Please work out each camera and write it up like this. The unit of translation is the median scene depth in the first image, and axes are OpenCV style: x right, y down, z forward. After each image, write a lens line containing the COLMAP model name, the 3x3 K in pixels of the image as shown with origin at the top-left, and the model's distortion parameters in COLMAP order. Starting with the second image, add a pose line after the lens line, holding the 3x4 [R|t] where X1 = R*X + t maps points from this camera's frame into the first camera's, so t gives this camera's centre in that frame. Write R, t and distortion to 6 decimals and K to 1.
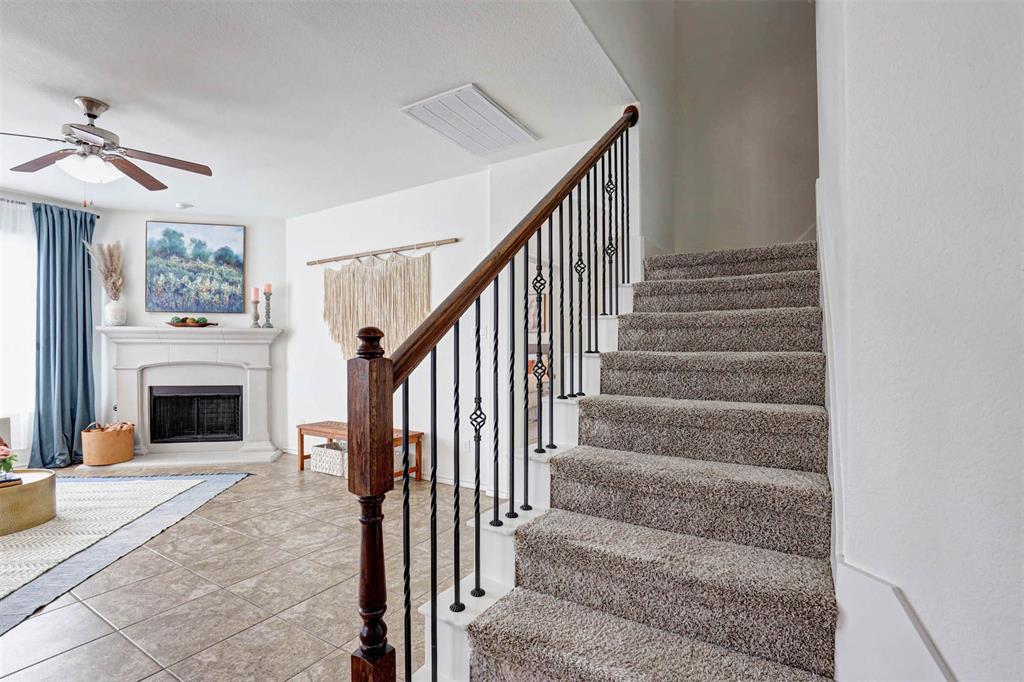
lens RADIAL K [[471.1, 0, 512.3], [0, 471.1, 353.6], [0, 0, 1]] dist [-0.039432, 0.008037]
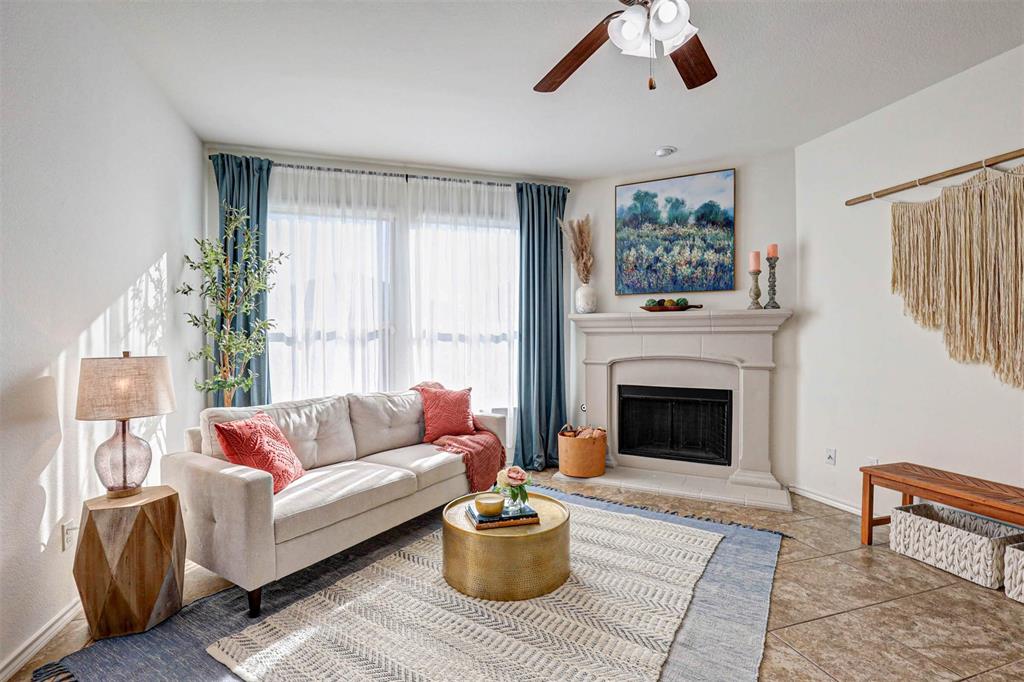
lens RADIAL K [[467.1, 0, 512.9], [0, 467.1, 345.3], [0, 0, 1]] dist [-0.038219, 0.006538]
pose [[0.746756, 0.003049, -0.665091, -0.372086], [-0.000752, 0.999993, 0.003741, -0.003630], [0.665098, -0.002293, 0.746753, 0.247356]]
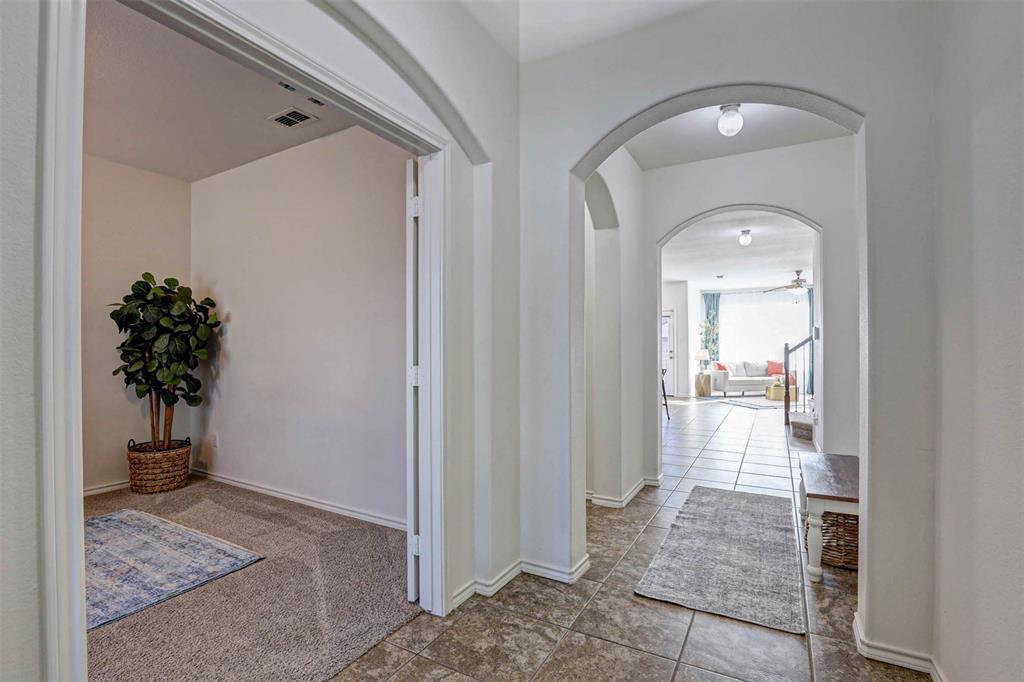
lens RADIAL K [[467.1, 0, 512.9], [0, 467.1, 345.3], [0, 0, 1]] dist [-0.038219, 0.006538]
pose [[0.034248, -0.008056, -0.999381, 1.214335], [-0.003569, 0.999960, -0.008183, 0.009181], [0.999407, 0.003847, 0.034218, -0.609869]]
